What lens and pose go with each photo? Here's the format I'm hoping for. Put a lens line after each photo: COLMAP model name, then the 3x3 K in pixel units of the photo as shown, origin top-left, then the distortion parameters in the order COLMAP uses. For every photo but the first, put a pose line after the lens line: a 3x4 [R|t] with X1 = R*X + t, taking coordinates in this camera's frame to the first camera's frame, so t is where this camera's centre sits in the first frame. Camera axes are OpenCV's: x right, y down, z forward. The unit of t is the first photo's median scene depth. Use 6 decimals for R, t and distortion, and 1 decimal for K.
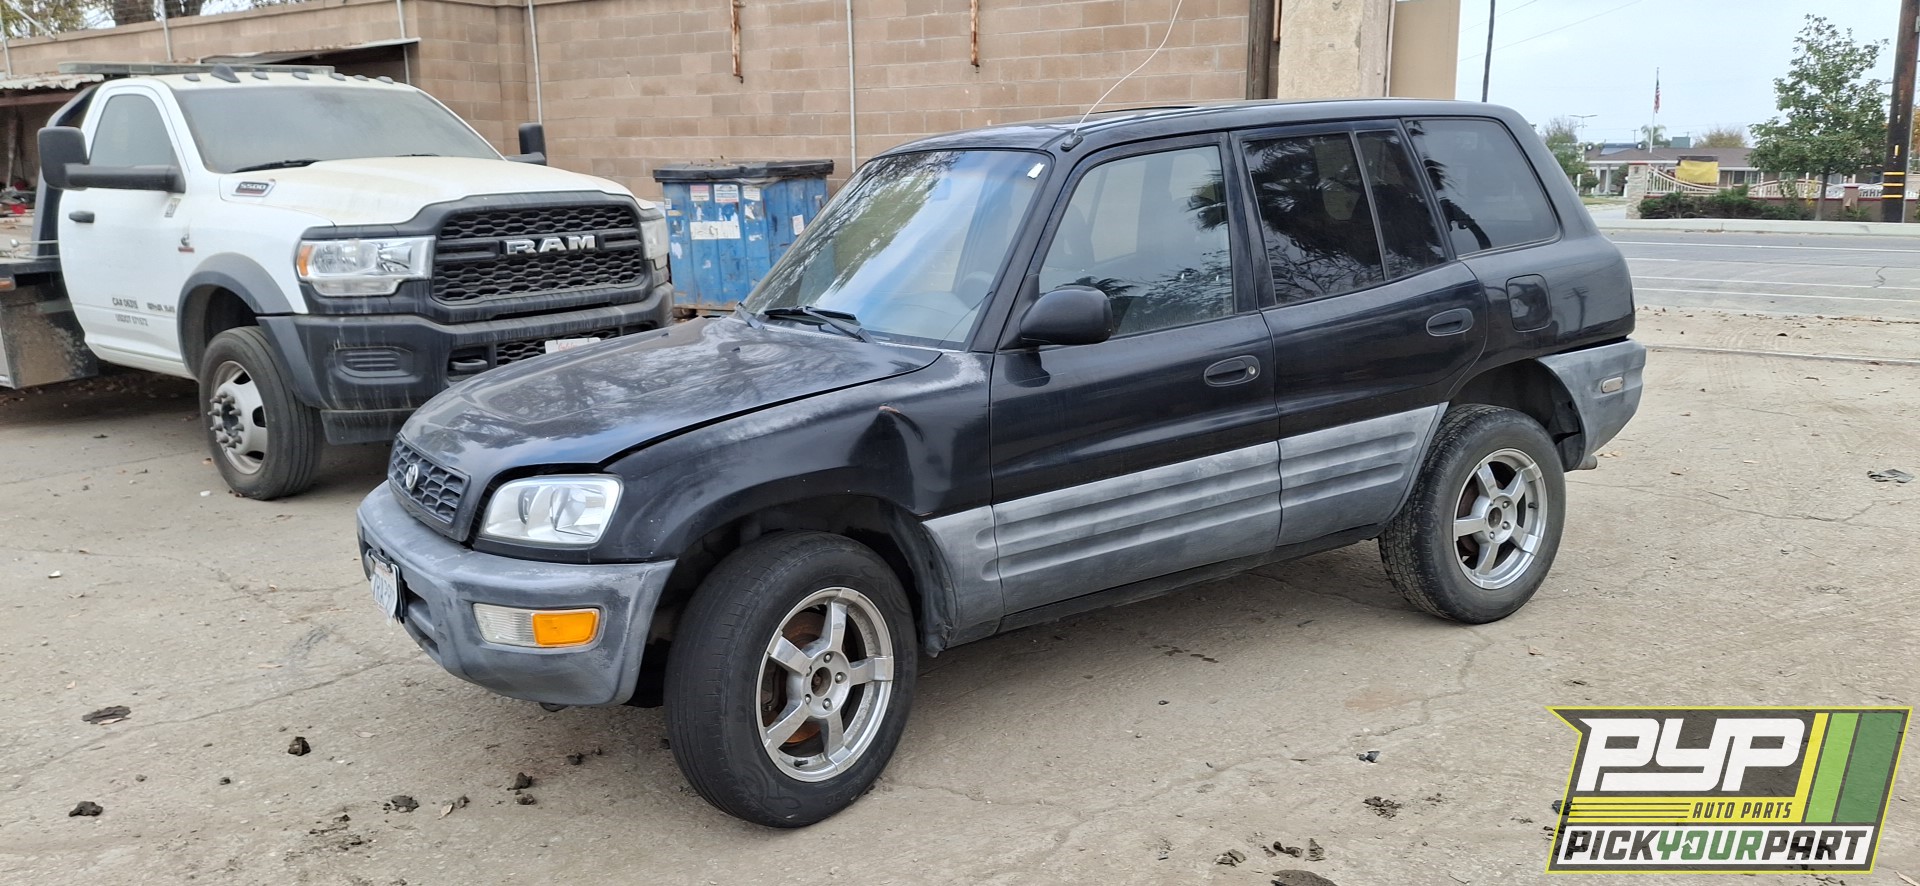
lens RADIAL K [[1422.0, 0, 932.7], [0, 1422.0, 438.7], [0, 0, 1]] dist [0.087963, -0.162750]
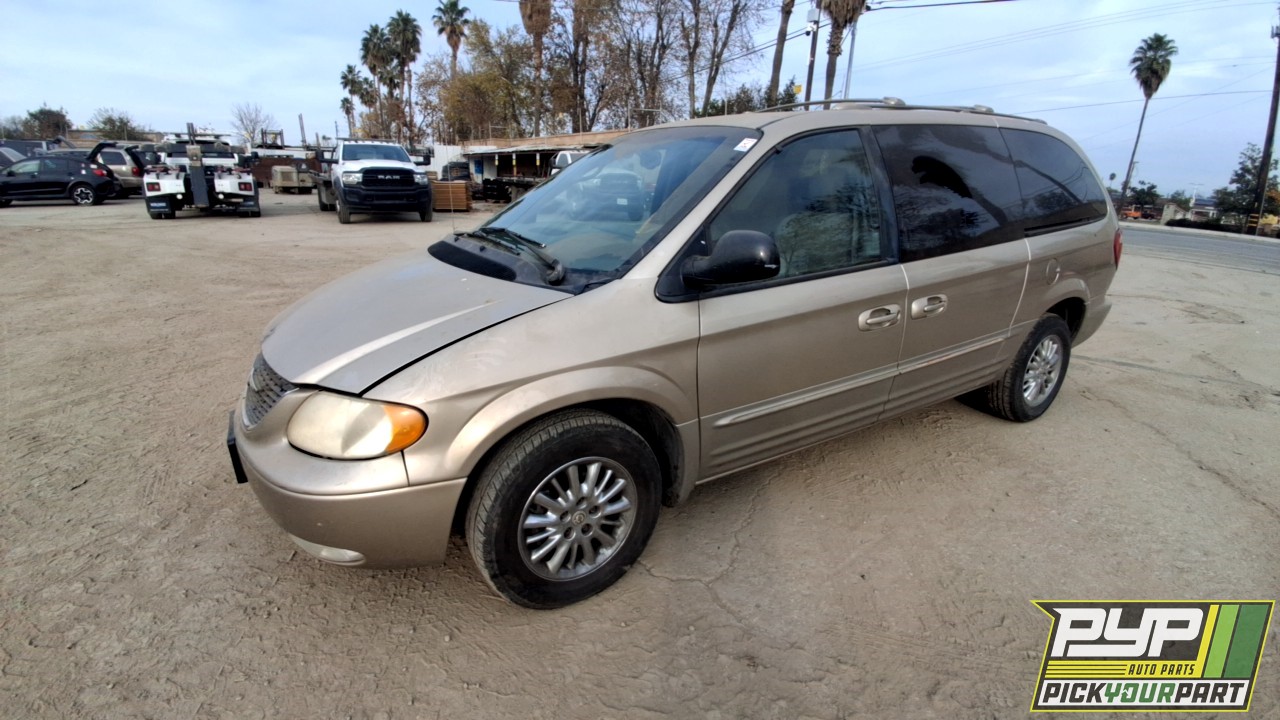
lens RADIAL K [[585.1, 0, 634.3], [0, 585.1, 342.9], [0, 0, 1]] dist [0.019915, -0.036940]
pose [[0.909625, 0.157607, -0.384372, 0.737765], [-0.127061, 0.986450, 0.103791, 0.236038], [0.395522, -0.045572, 0.917325, -1.111118]]
